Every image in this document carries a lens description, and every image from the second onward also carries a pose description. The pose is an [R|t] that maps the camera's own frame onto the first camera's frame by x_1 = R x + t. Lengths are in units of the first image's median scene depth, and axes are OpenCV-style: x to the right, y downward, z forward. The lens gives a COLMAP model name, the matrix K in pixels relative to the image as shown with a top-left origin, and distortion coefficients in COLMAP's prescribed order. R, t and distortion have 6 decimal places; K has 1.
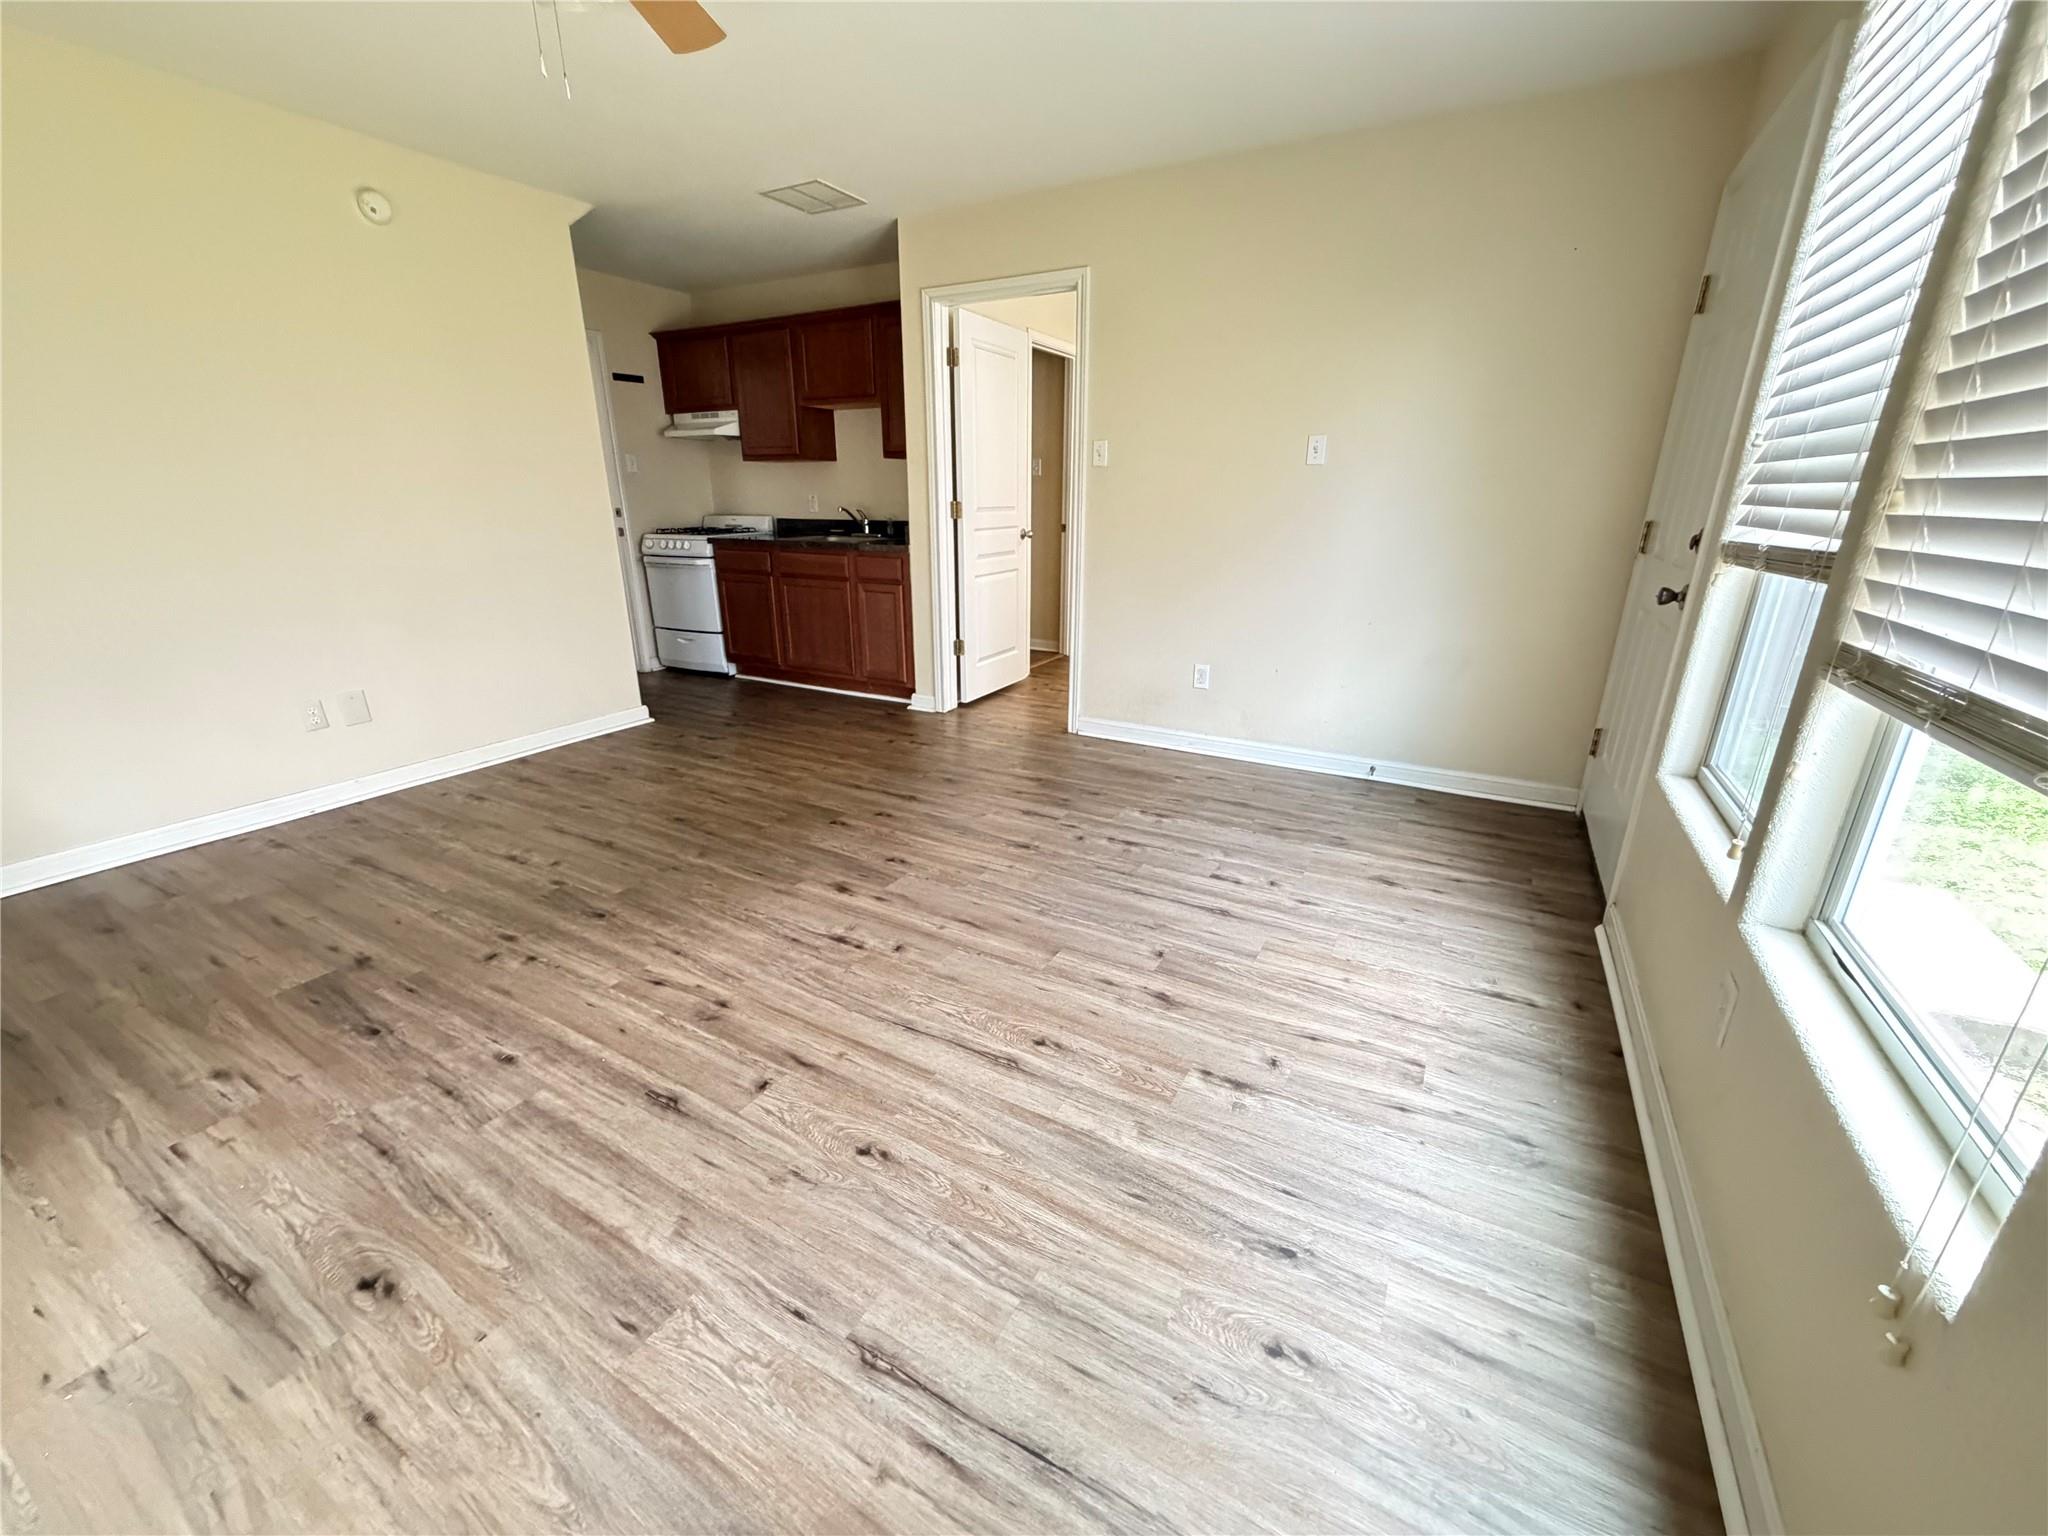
lens RADIAL K [[817.3, 0, 1018.1], [0, 817.3, 767.7], [0, 0, 1]] dist [-0.000439, 0.000335]
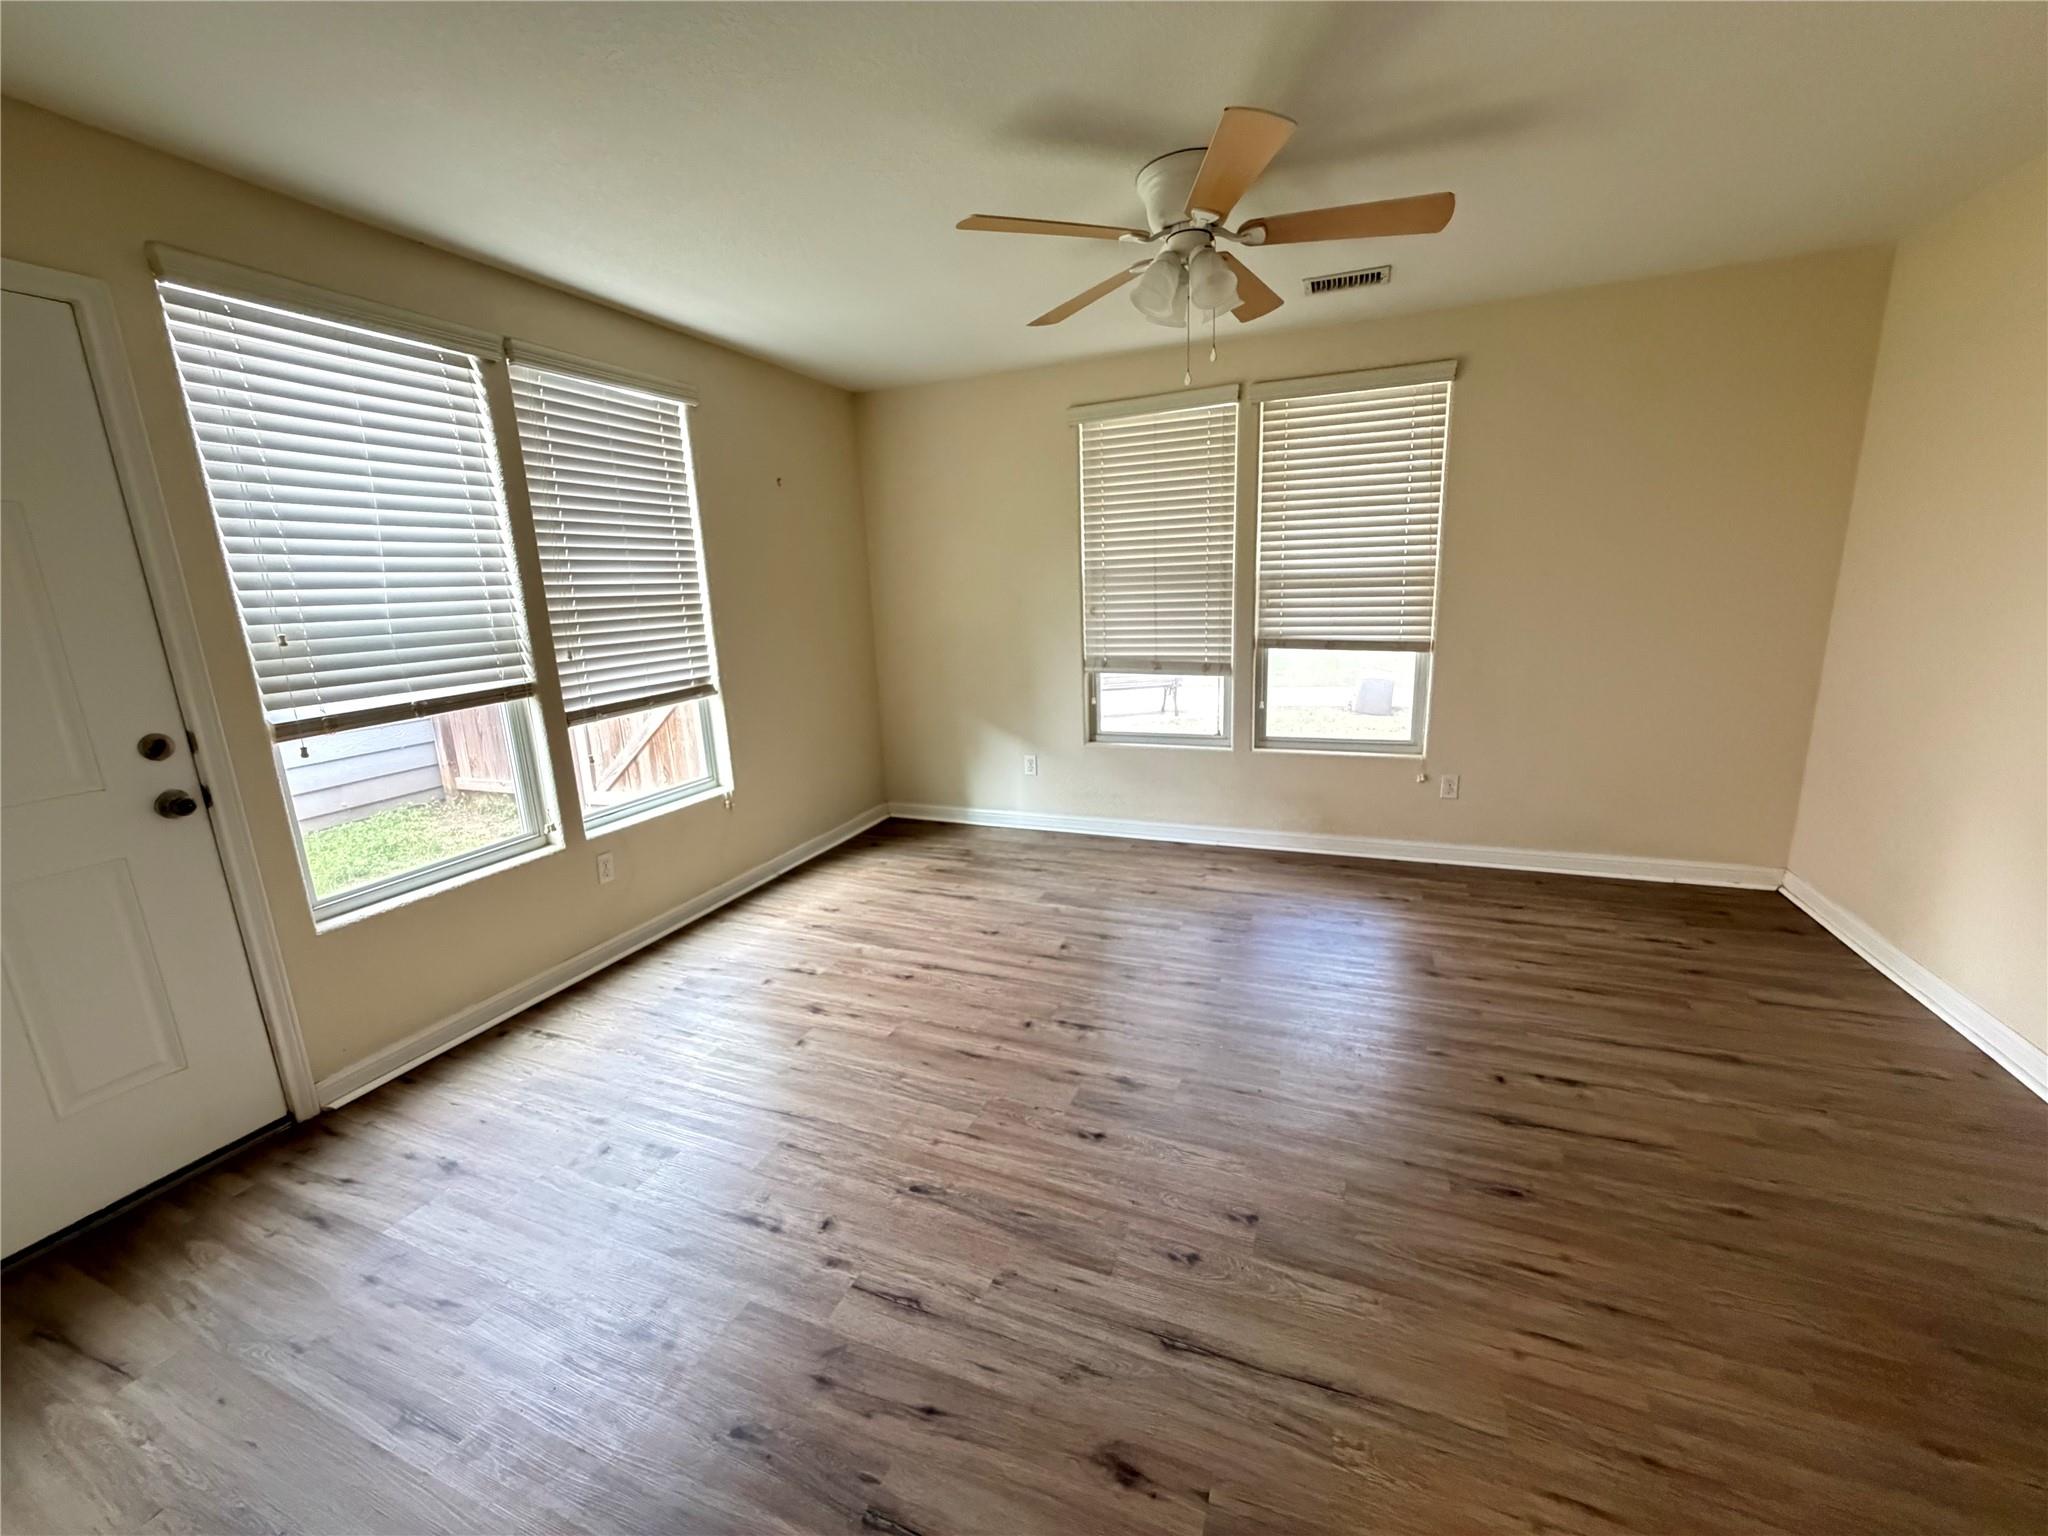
lens RADIAL K [[813.7, 0, 1015.9], [0, 813.7, 767.3], [0, 0, 1]] dist [0.000670, 0.000197]
pose [[-0.992021, 0.063205, -0.109088, -0.026538], [-0.002556, 0.855000, 0.518621, -0.686483], [0.126050, 0.514762, -0.848017, 1.781117]]
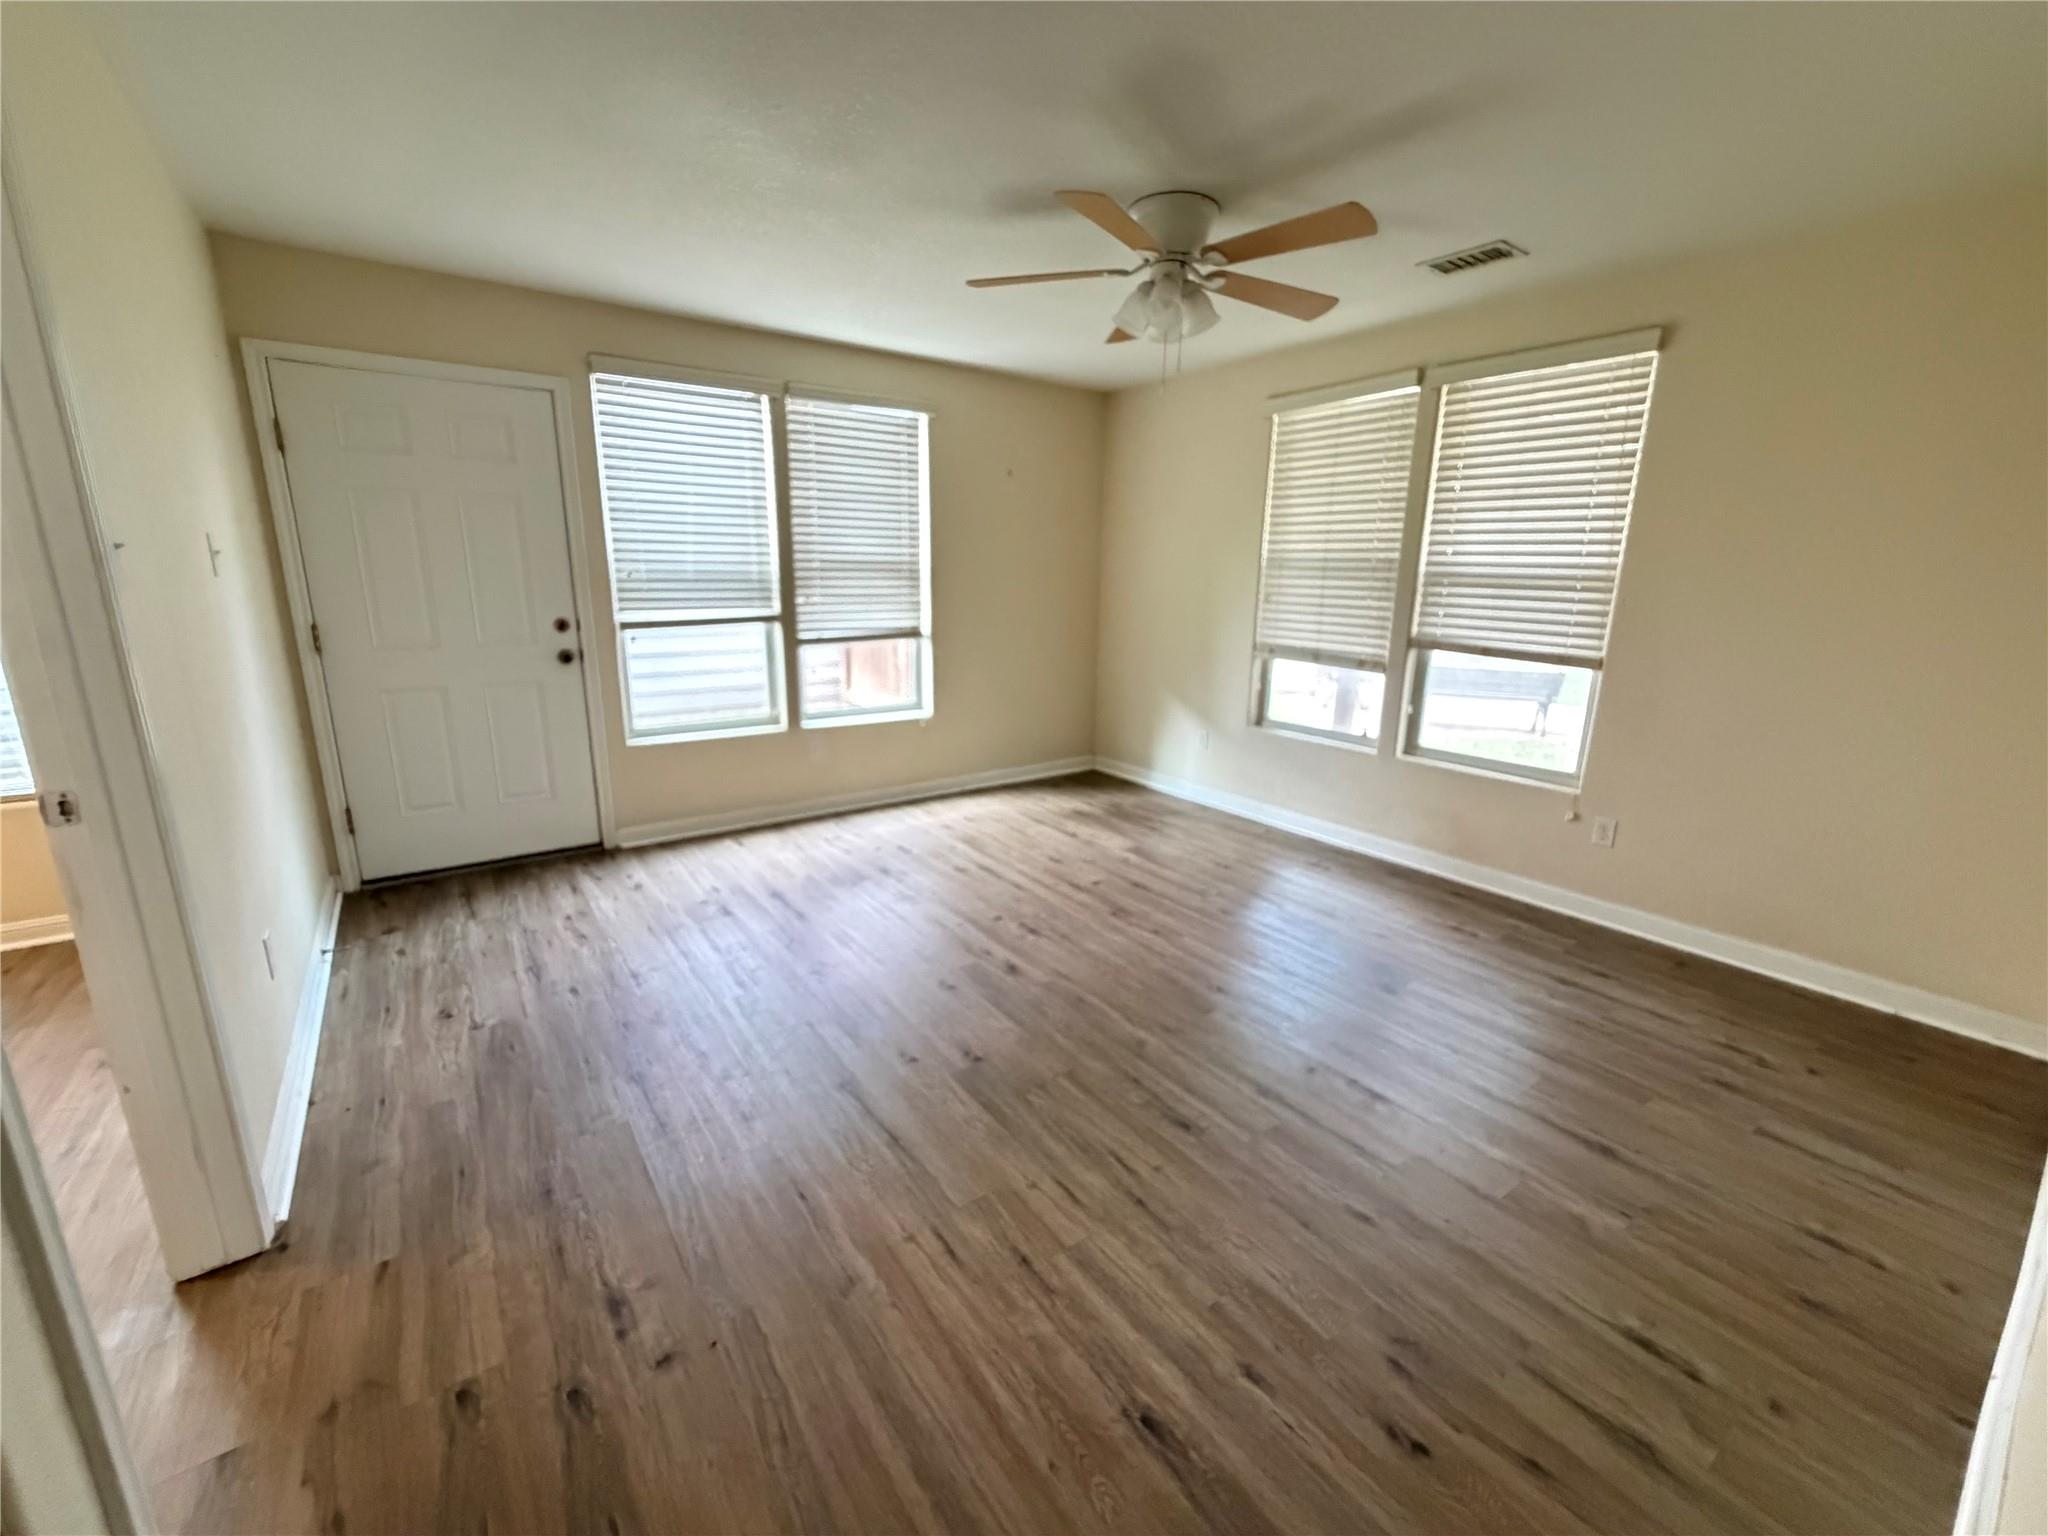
lens RADIAL K [[817.3, 0, 1018.1], [0, 817.3, 767.7], [0, 0, 1]] dist [-0.000439, 0.000335]
pose [[-0.907542, -0.113522, 0.404327, -0.725739], [0.118893, 0.853932, 0.506622, -0.727688], [-0.402780, 0.507852, -0.761482, 1.937893]]
